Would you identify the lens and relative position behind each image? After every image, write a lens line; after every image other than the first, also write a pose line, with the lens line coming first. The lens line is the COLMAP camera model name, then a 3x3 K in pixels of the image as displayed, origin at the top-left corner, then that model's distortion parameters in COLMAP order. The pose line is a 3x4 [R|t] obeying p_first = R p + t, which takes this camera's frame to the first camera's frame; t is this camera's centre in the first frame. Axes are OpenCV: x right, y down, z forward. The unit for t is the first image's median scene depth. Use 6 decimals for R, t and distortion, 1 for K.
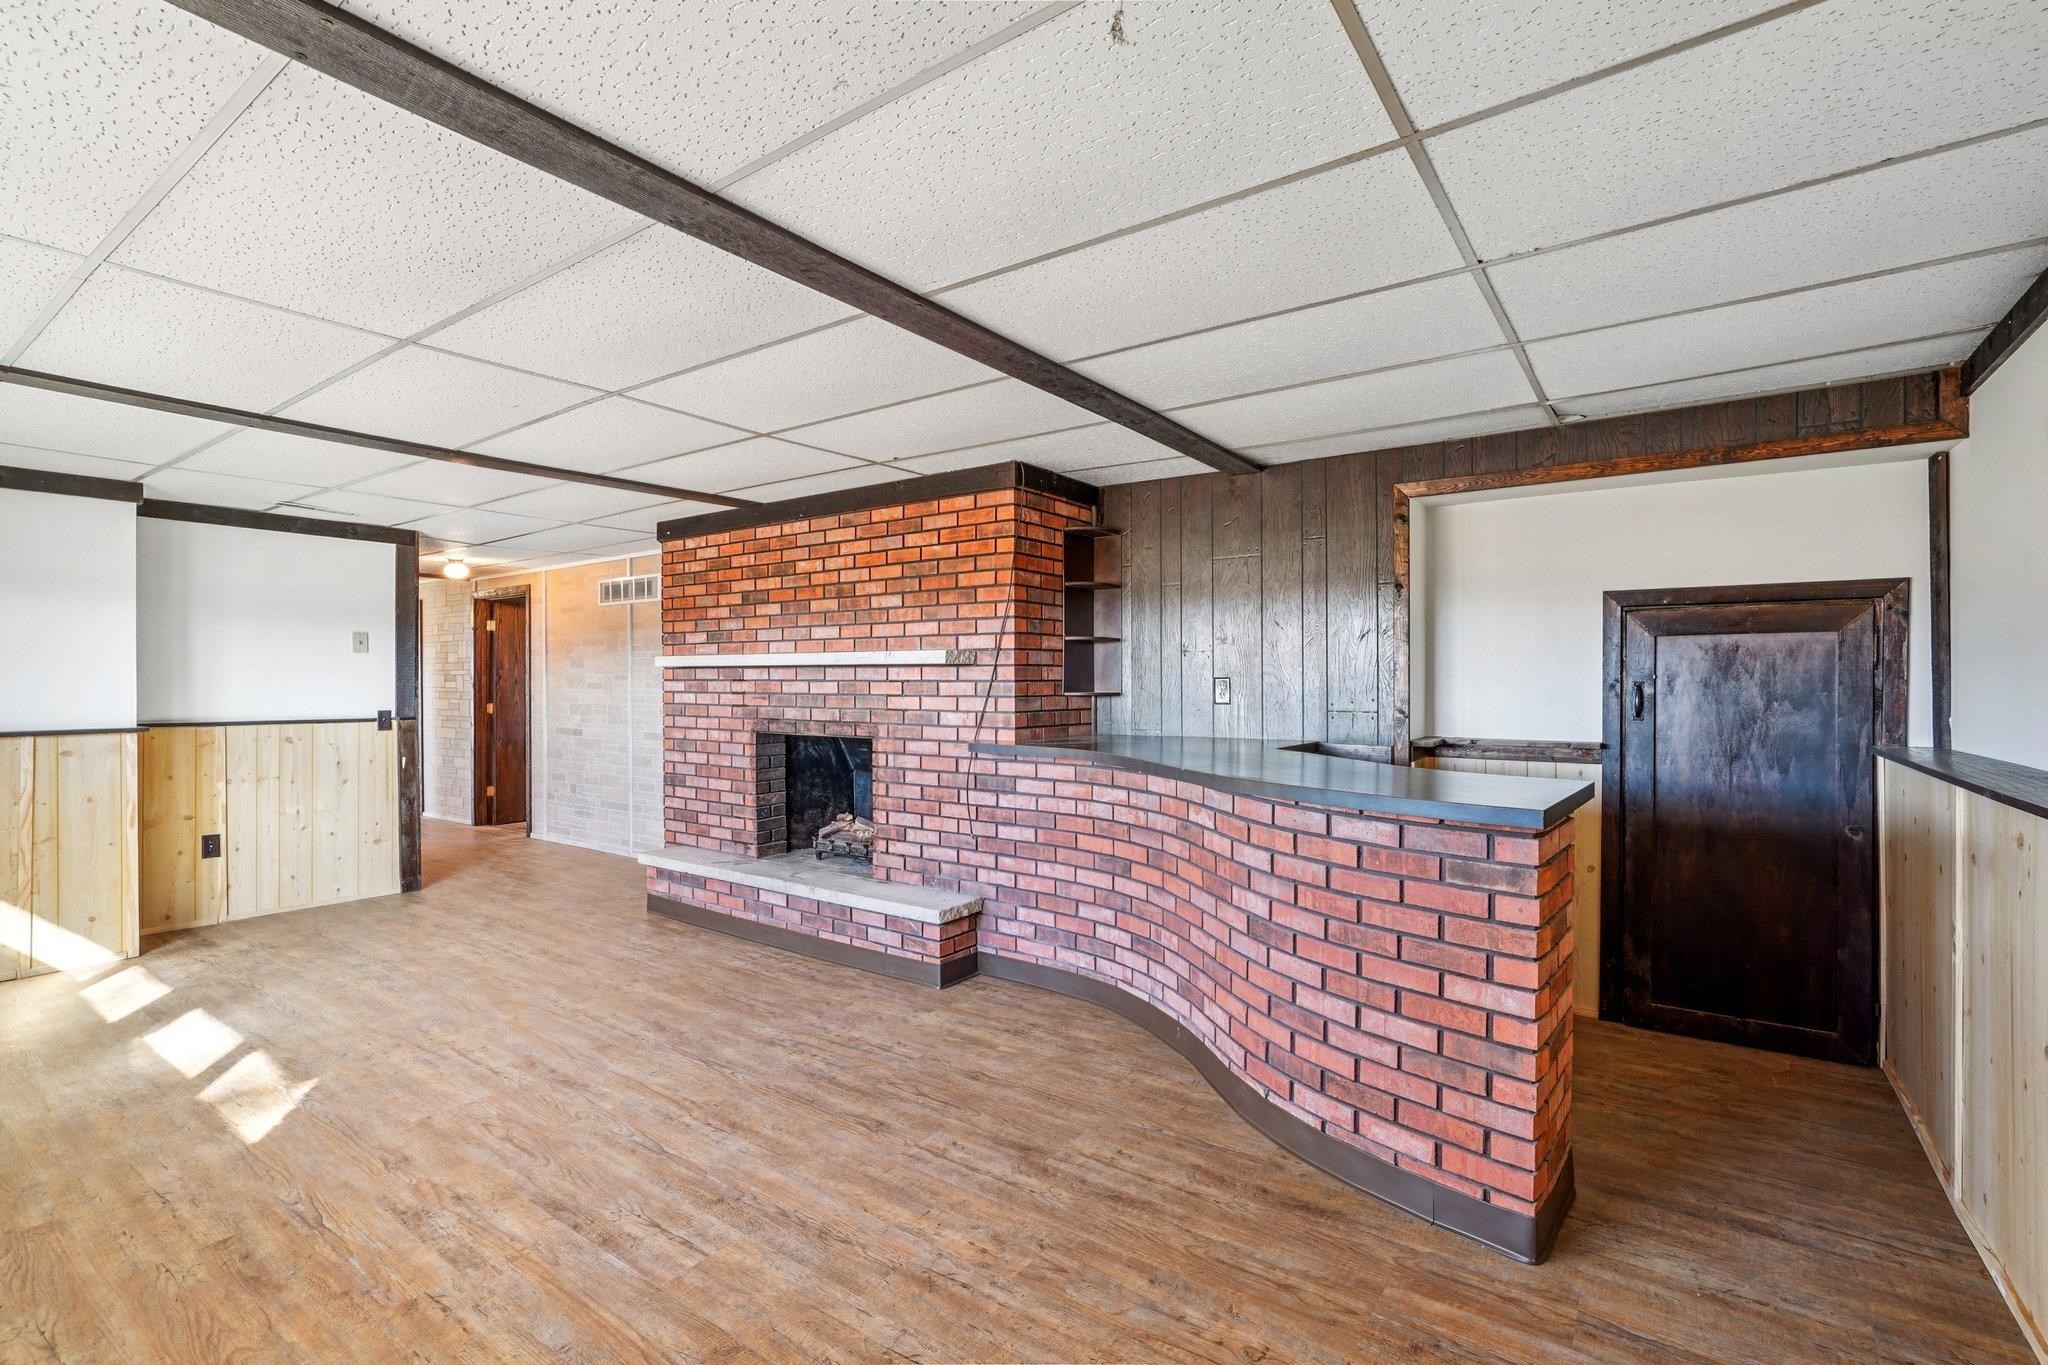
lens RADIAL K [[948.0, 0, 1016.2], [0, 948.0, 676.9], [0, 0, 1]] dist [-0.055253, 0.030532]
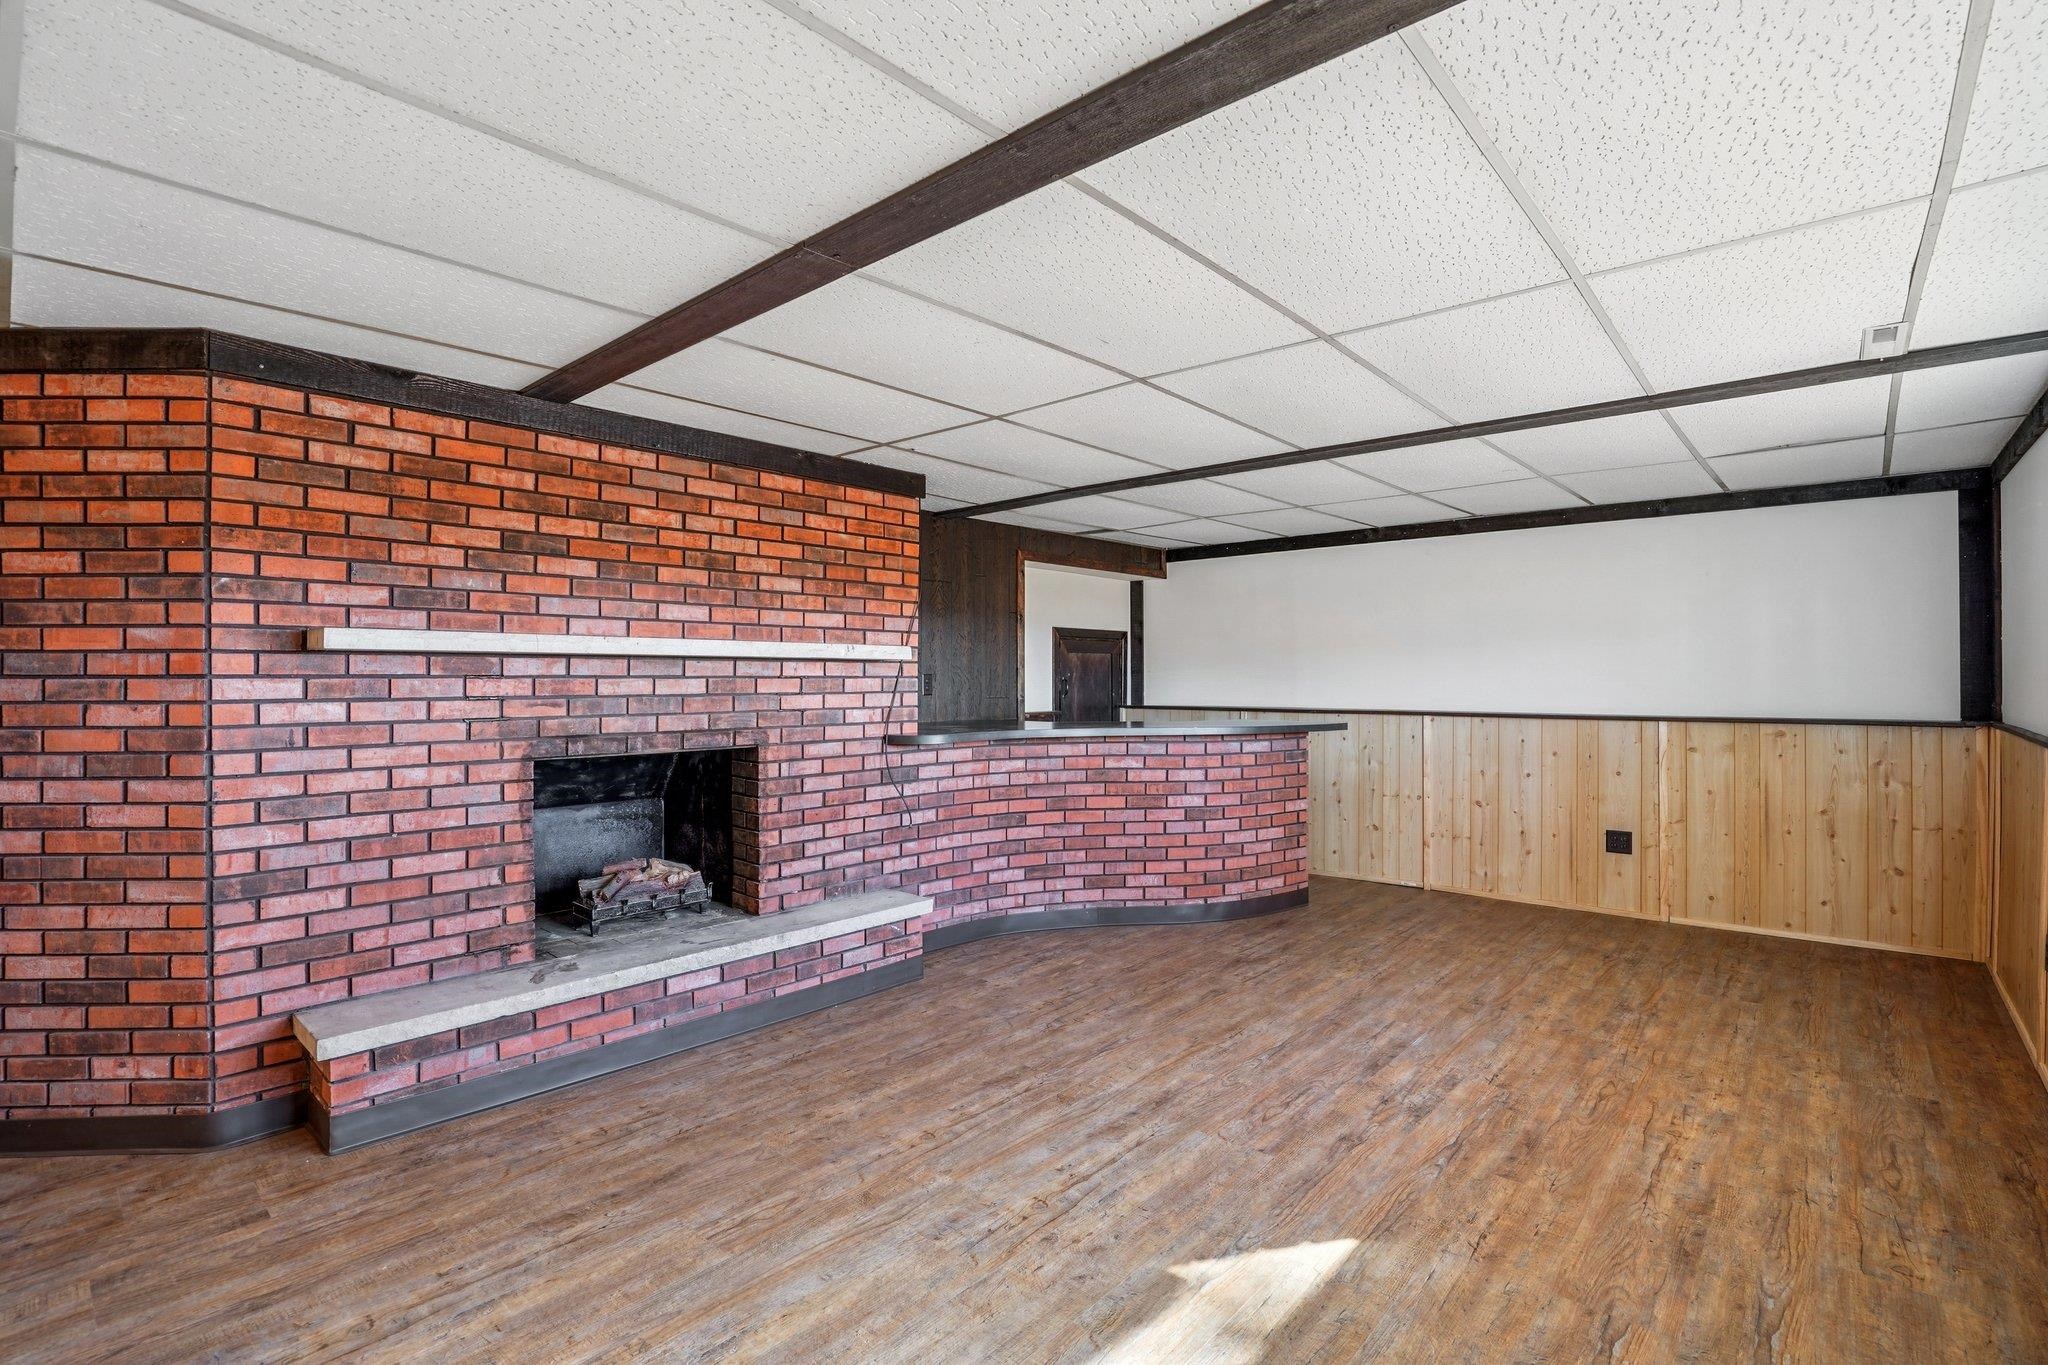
lens RADIAL K [[948.0, 0, 1016.2], [0, 948.0, 676.9], [0, 0, 1]] dist [-0.055253, 0.030532]
pose [[0.110952, 0.000427, 0.993826, -0.981282], [-0.001004, 0.999999, -0.000318, 0.004096], [-0.993825, -0.000962, 0.110952, 0.707878]]
